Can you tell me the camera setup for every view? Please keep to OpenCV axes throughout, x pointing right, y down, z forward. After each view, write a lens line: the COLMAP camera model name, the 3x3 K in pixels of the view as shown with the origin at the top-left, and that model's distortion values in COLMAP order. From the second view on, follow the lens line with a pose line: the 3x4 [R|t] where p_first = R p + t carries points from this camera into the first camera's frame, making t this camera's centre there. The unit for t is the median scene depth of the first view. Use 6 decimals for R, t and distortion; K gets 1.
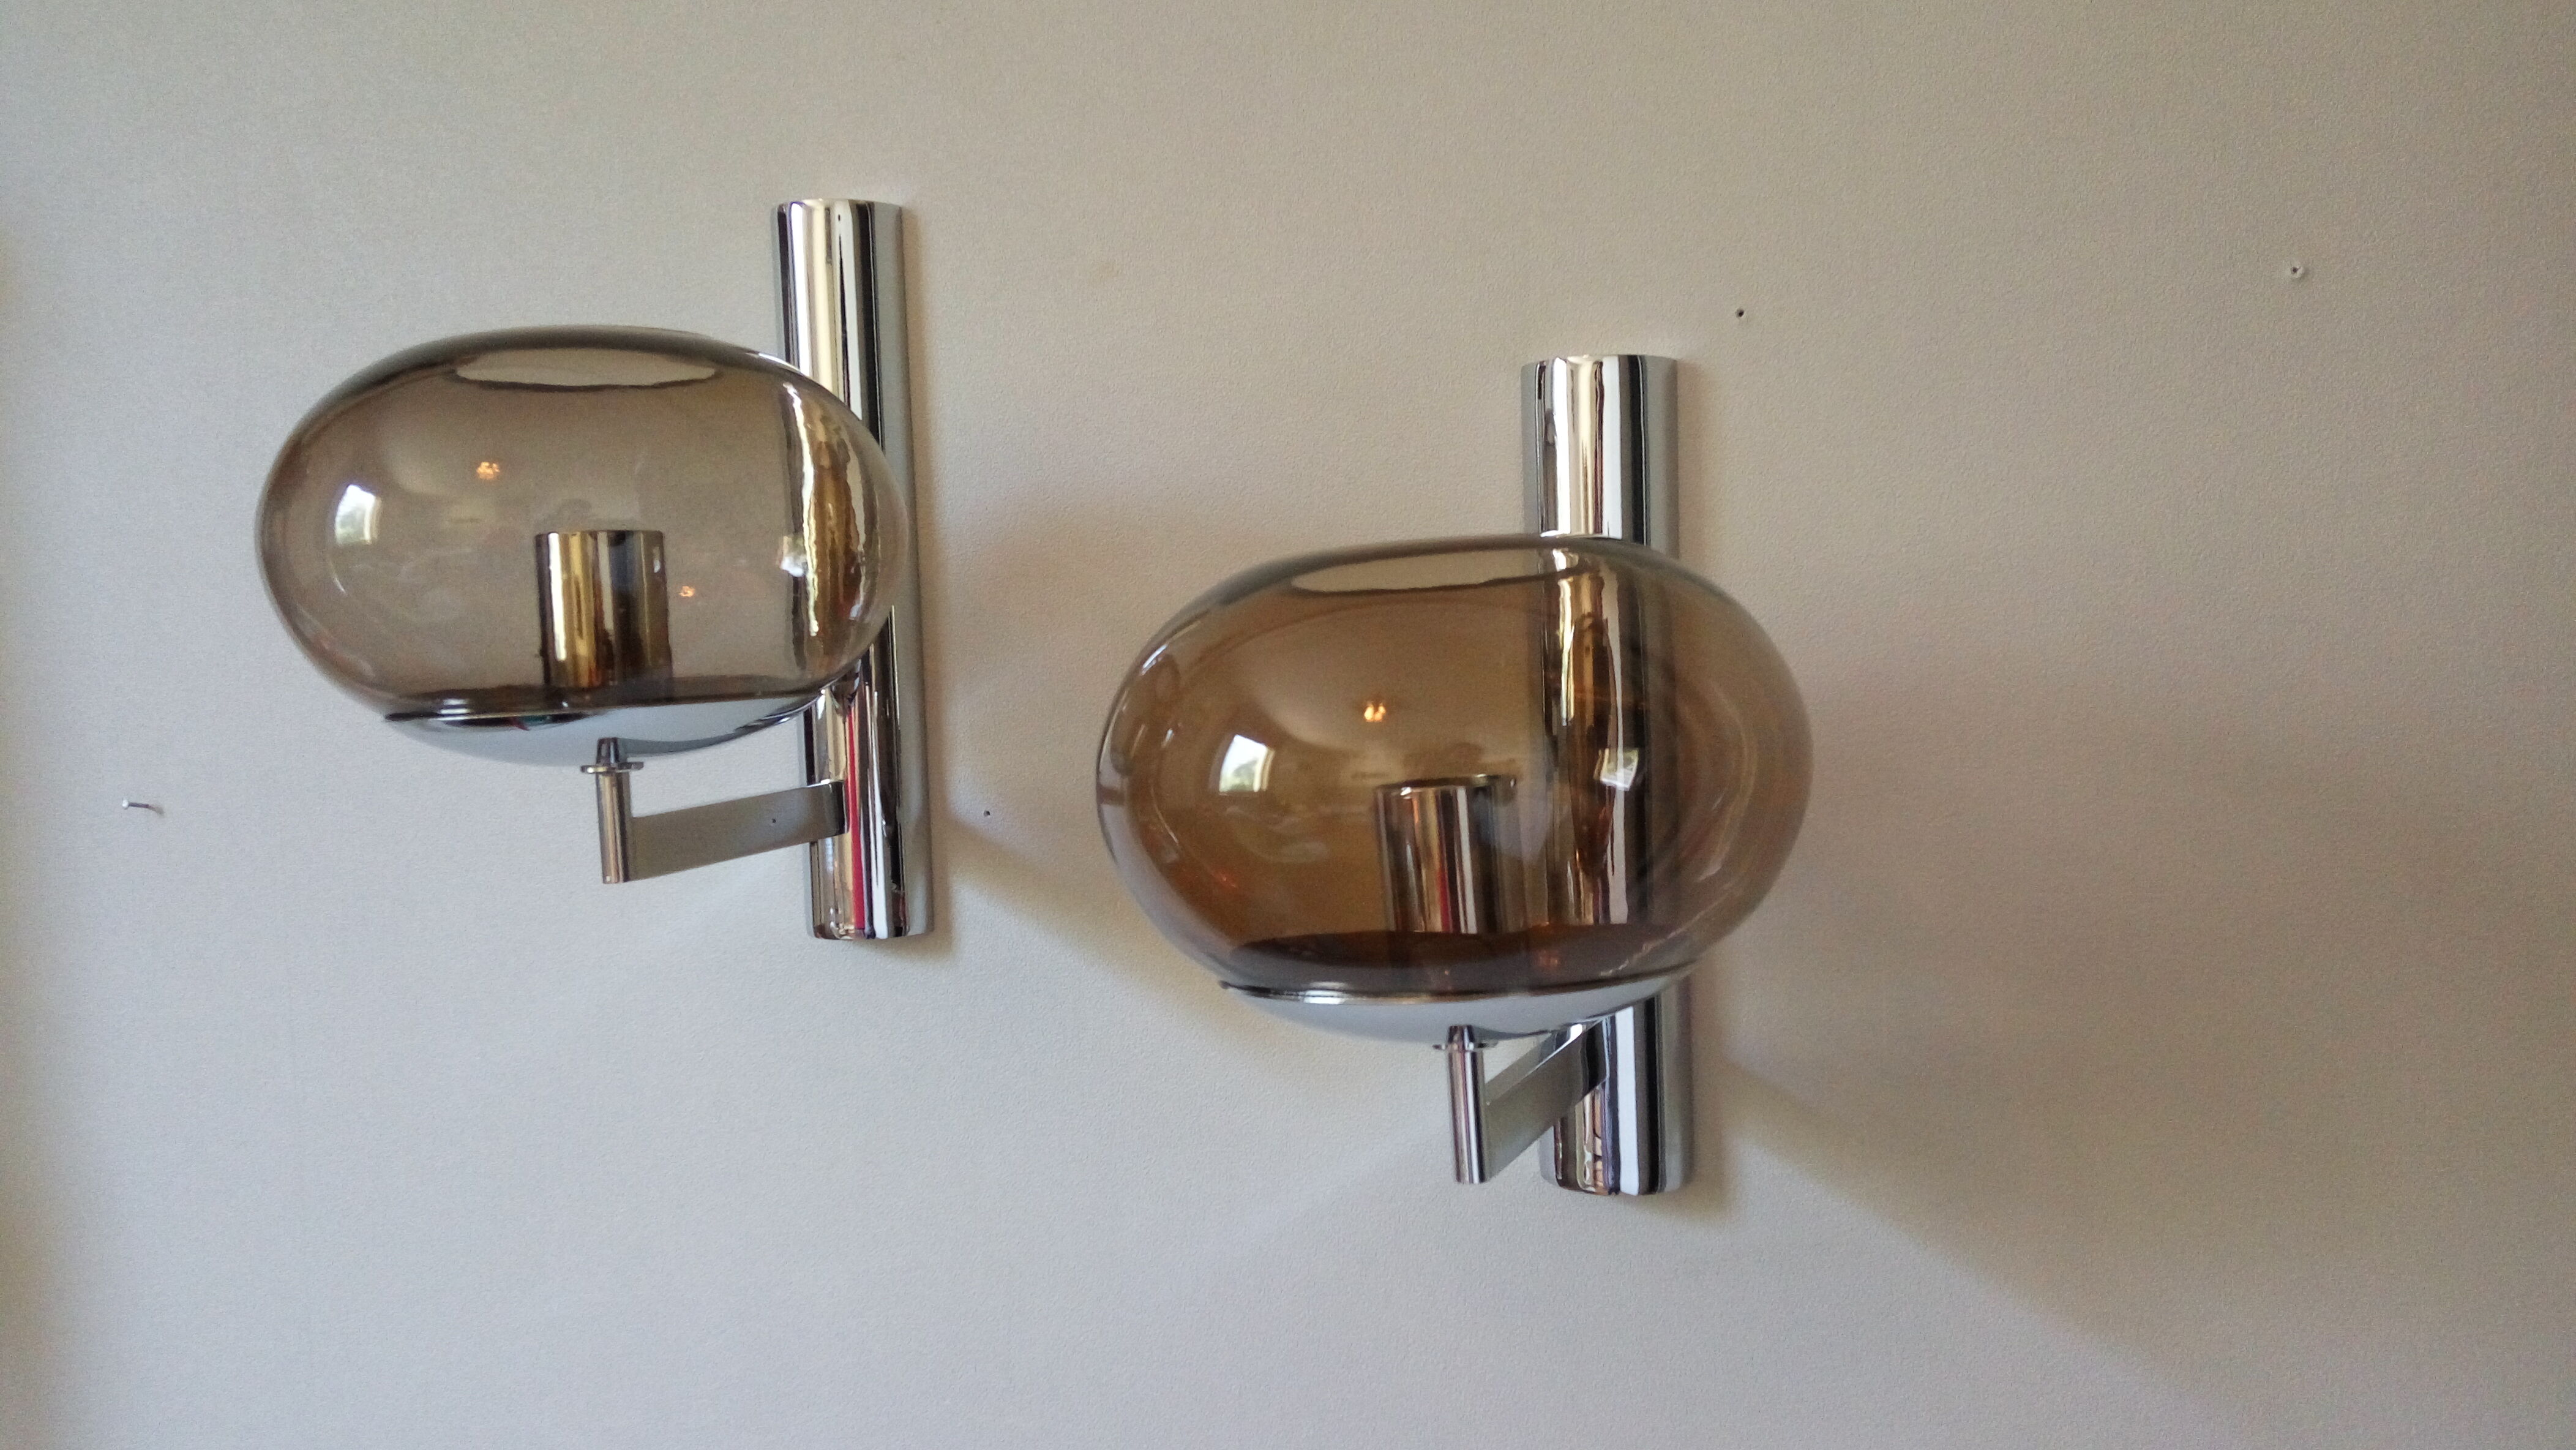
lens RADIAL K [[2077.2, 0, 1239.4], [0, 2077.2, 716.8], [0, 0, 1]] dist [0.204252, 0.000270]
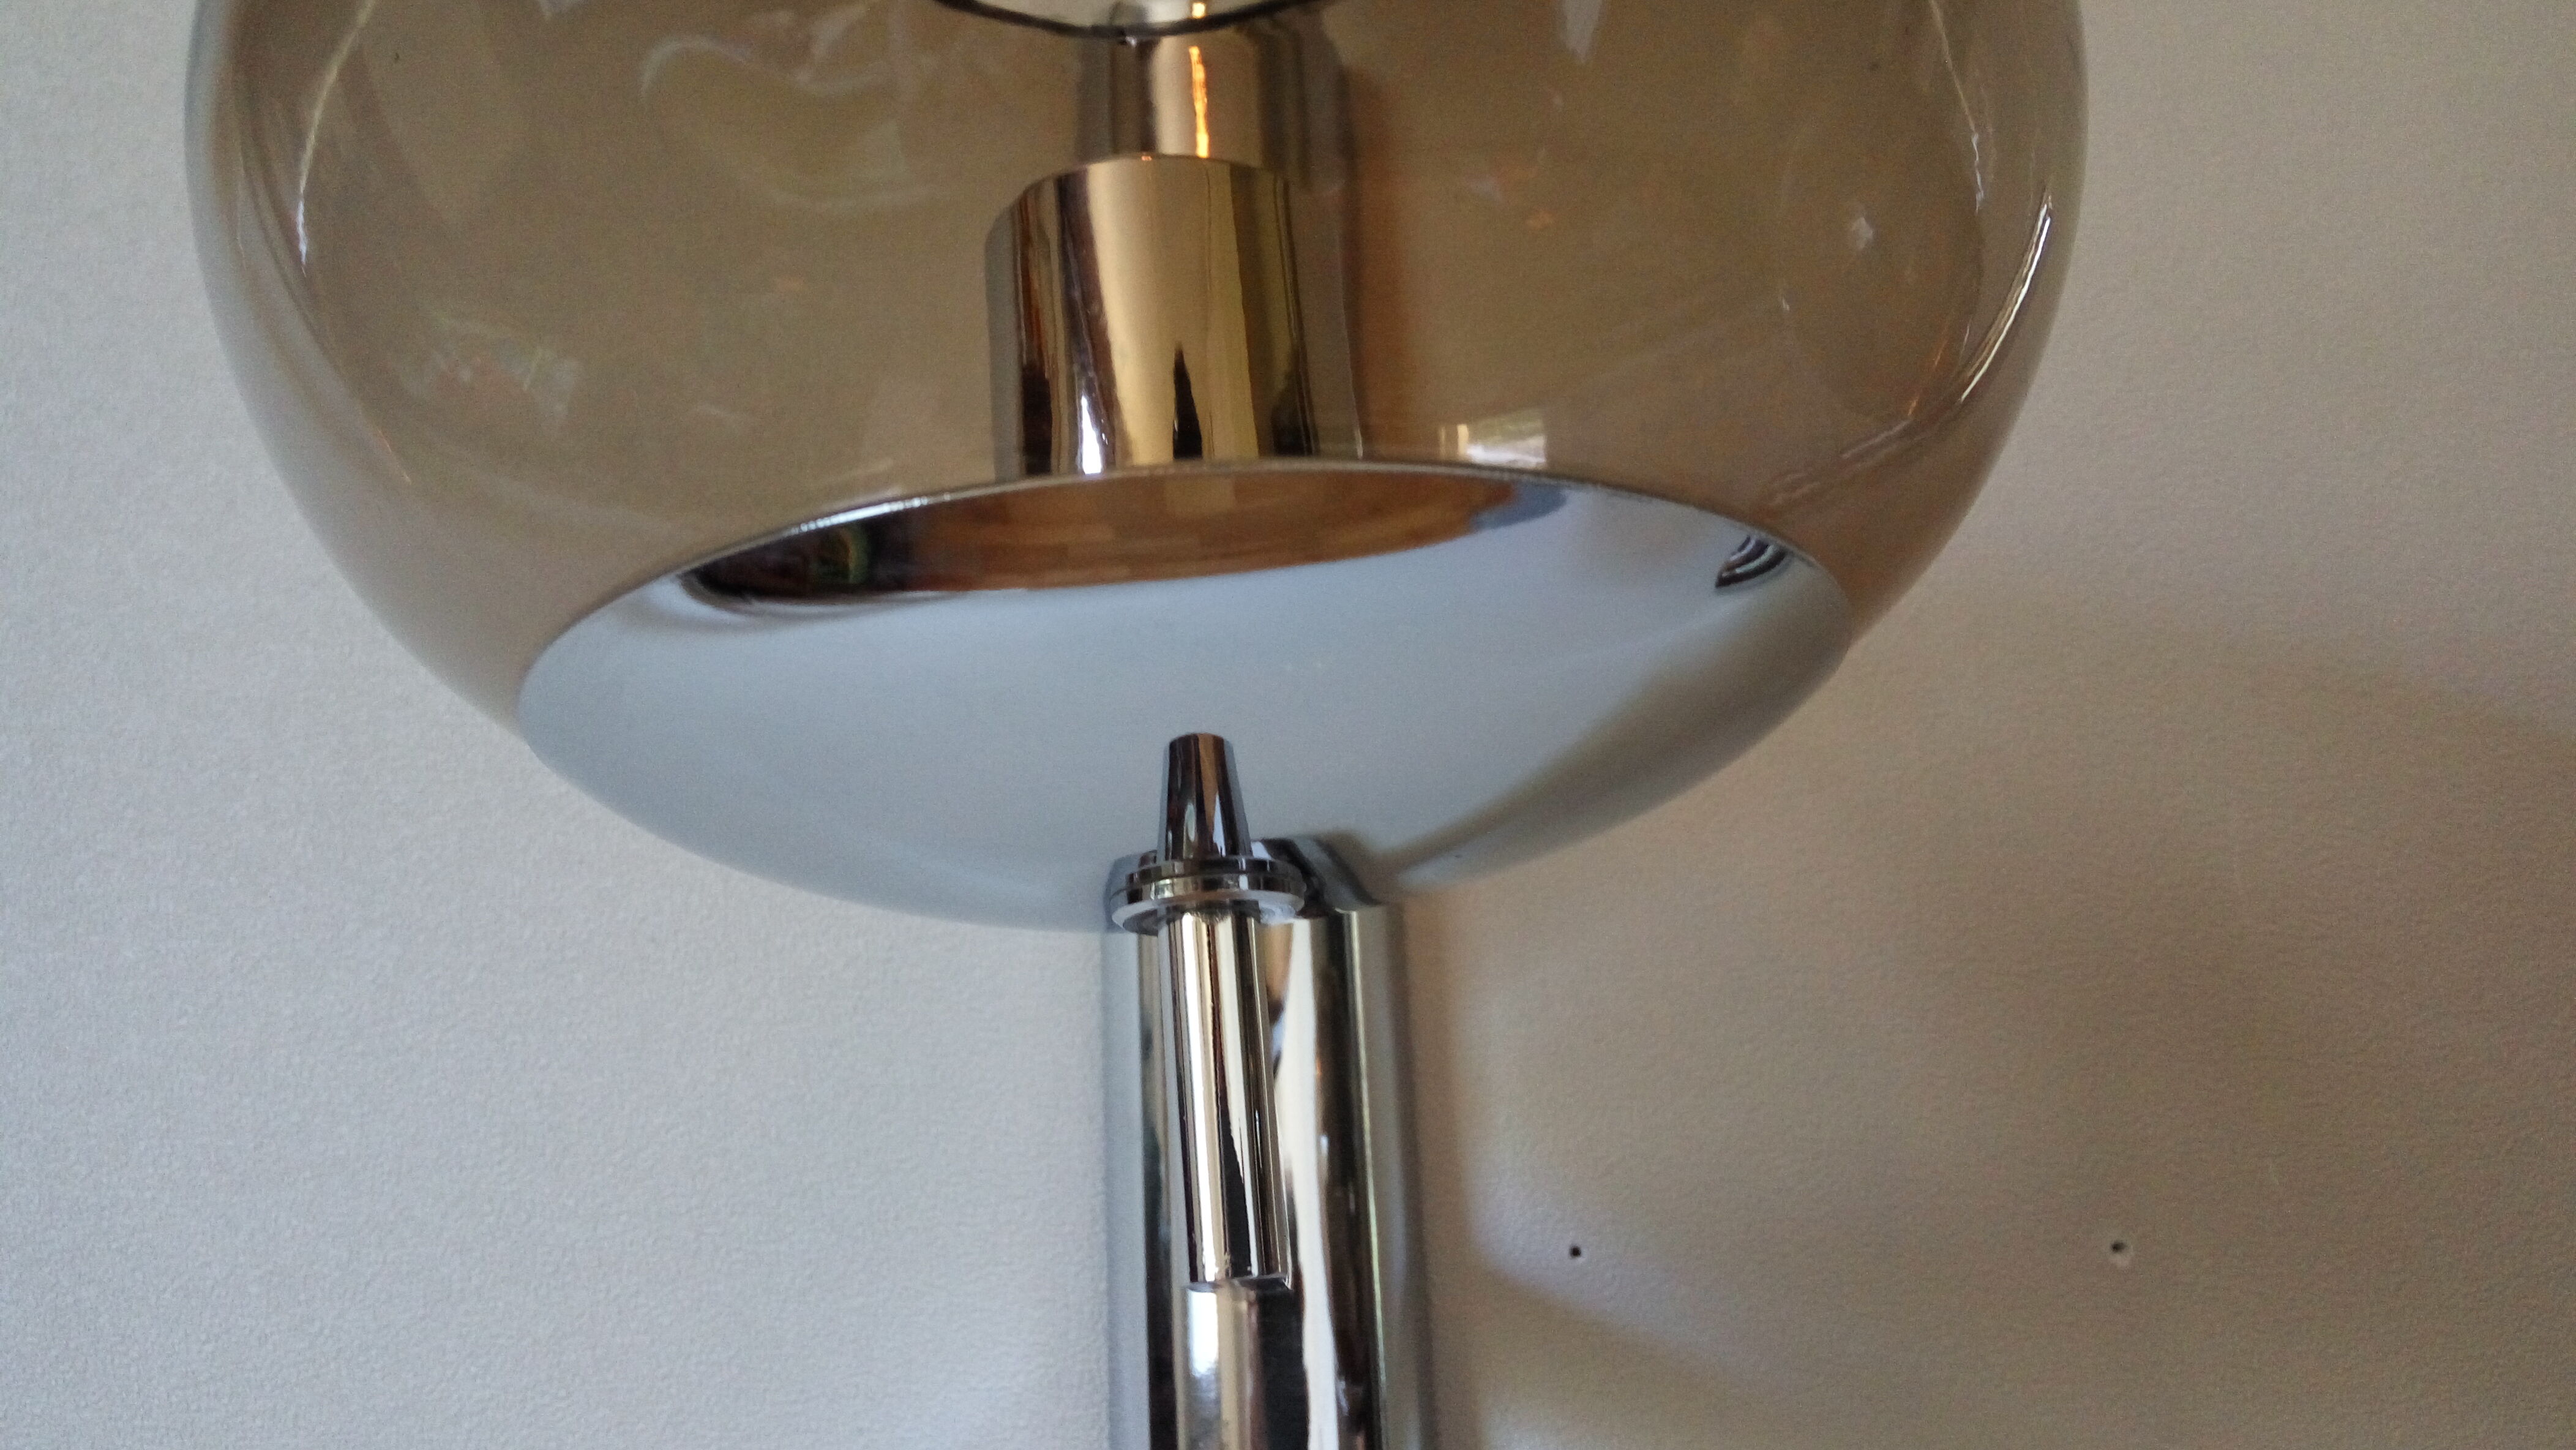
lens RADIAL K [[2089.2, 0, 1275.0], [0, 2089.2, 721.4], [0, 0, 1]] dist [0.121486, -0.002777]
pose [[0.947980, 0.077410, 0.308775, -0.379512], [0.030092, 0.943848, -0.329007, 0.100712], [-0.316905, 0.321183, 0.892419, 0.703782]]
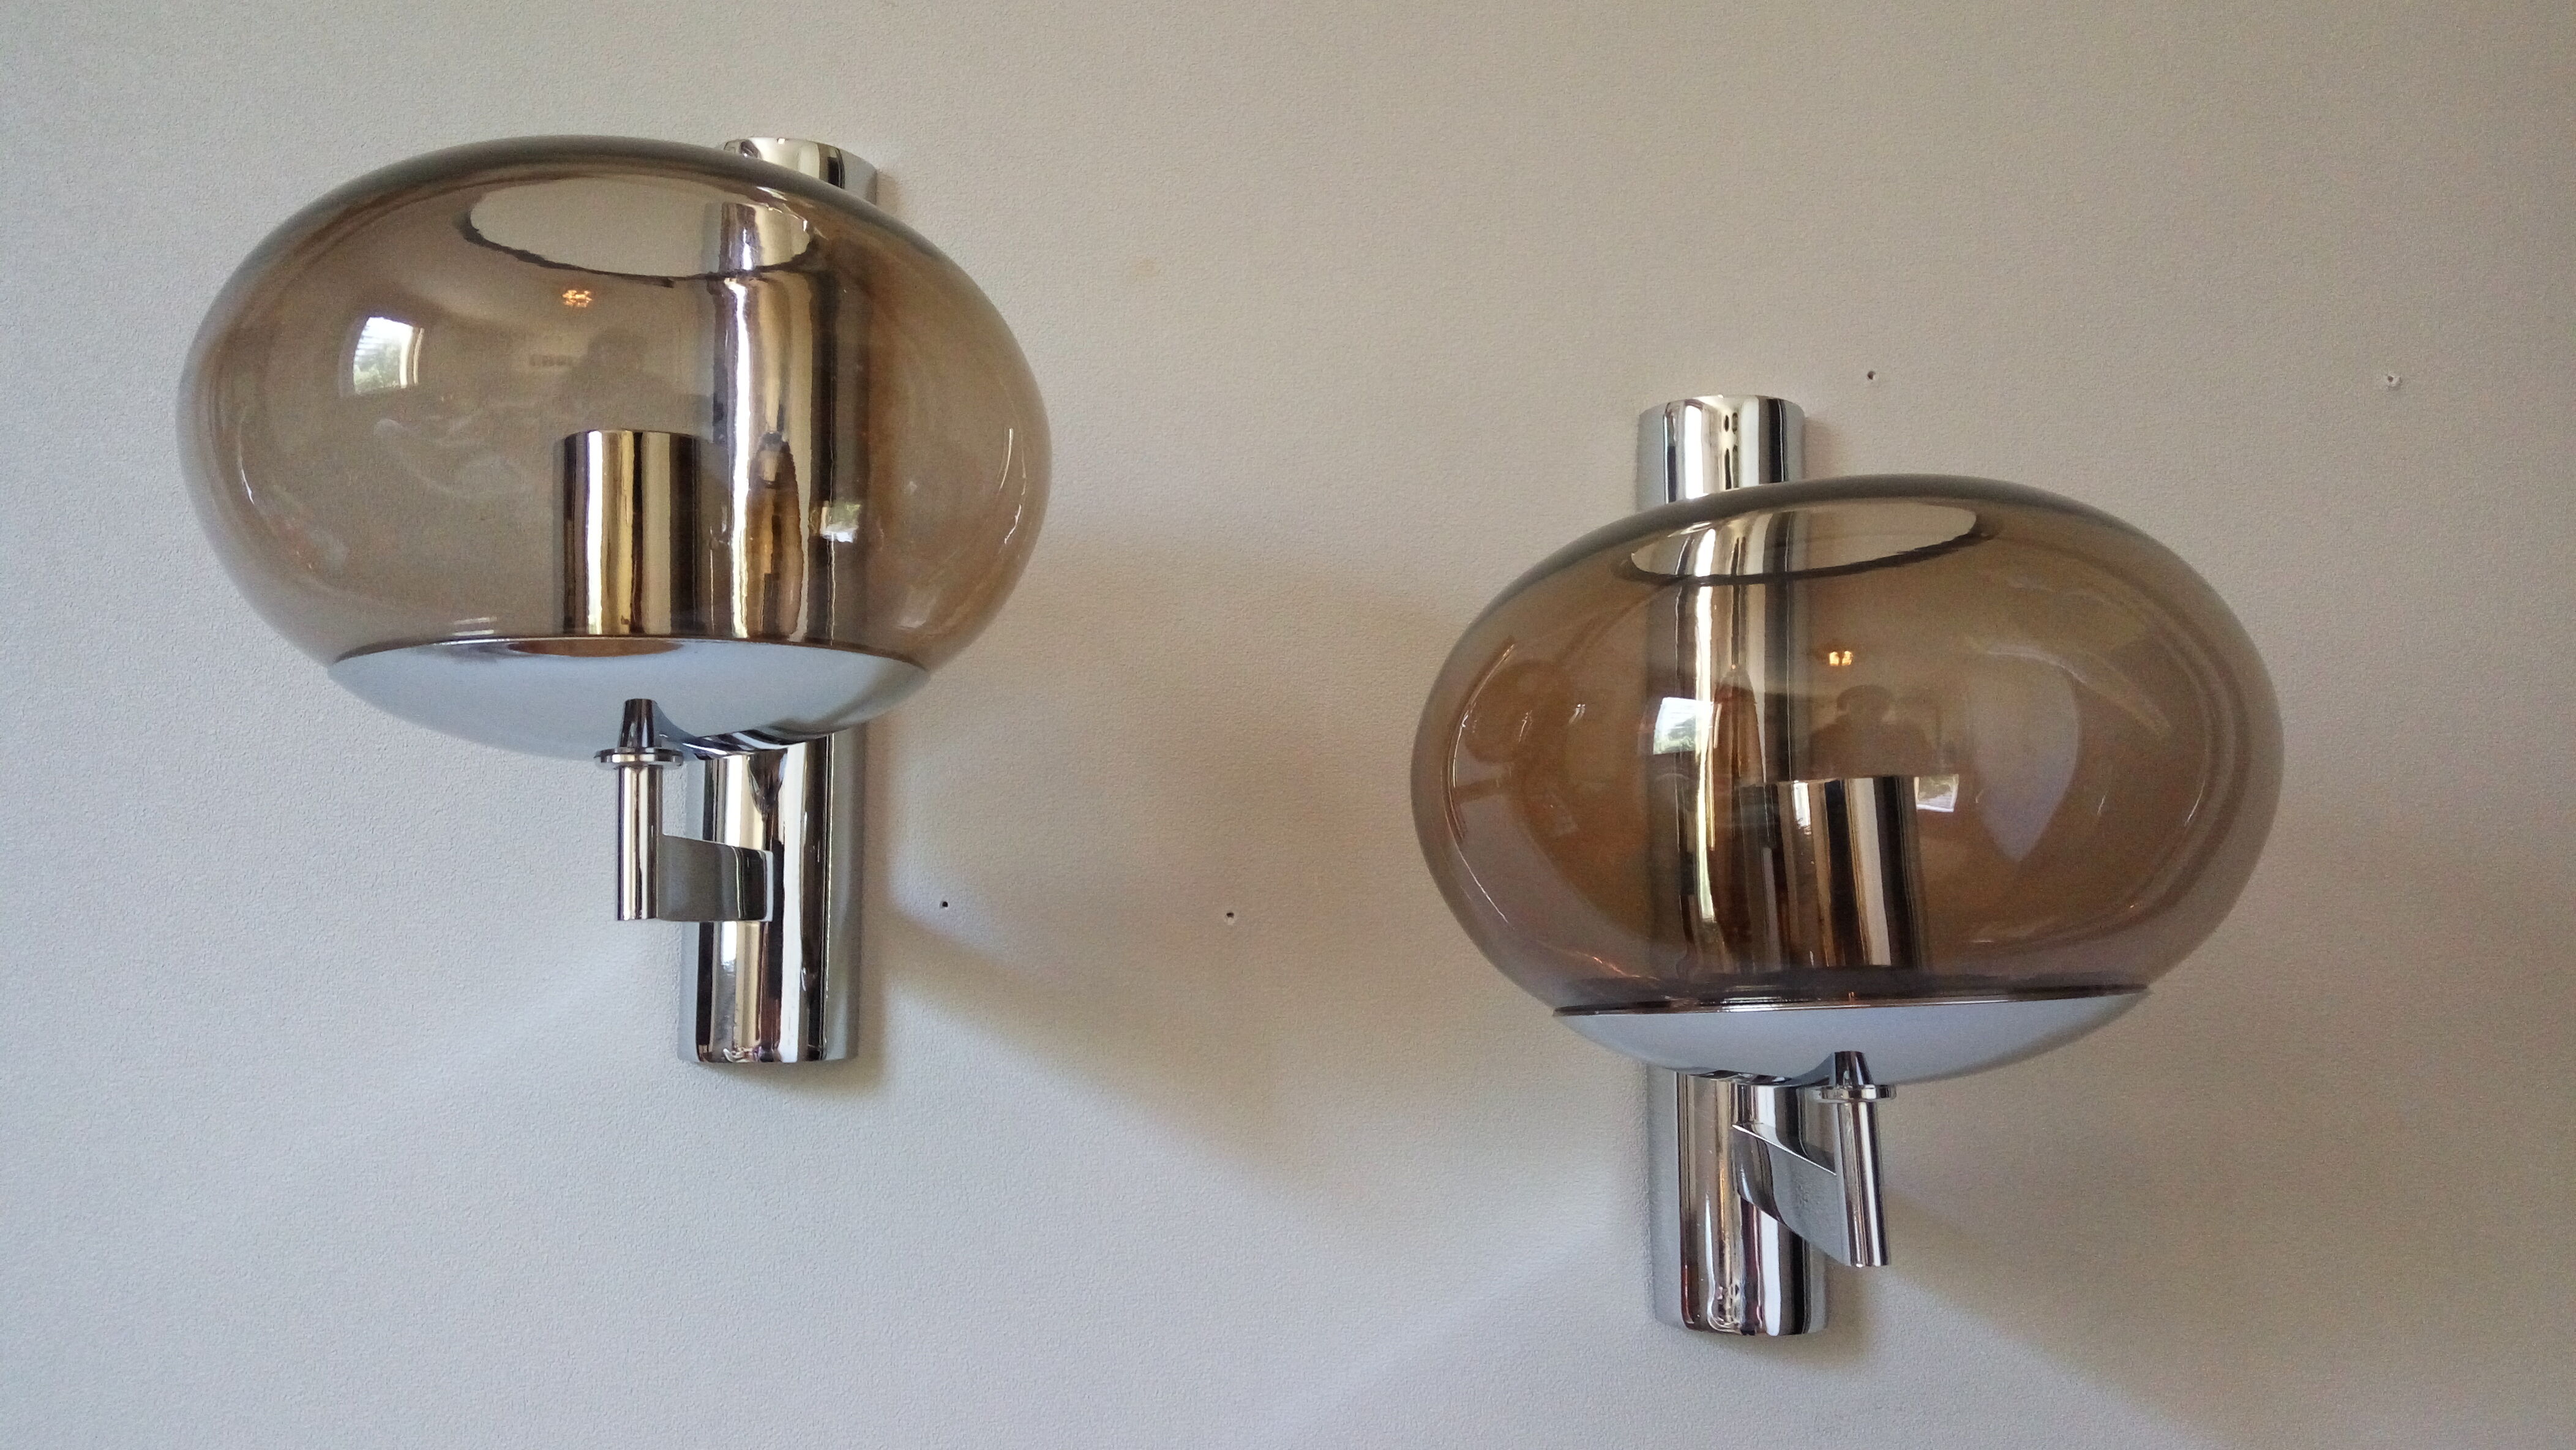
lens RADIAL K [[2089.2, 0, 1275.0], [0, 2089.2, 721.4], [0, 0, 1]] dist [0.121486, -0.002777]
pose [[0.927786, 0.073840, 0.365733, -0.356277], [-0.013114, 0.986070, -0.165815, 0.127917], [-0.372882, 0.149045, 0.915830, 0.242903]]
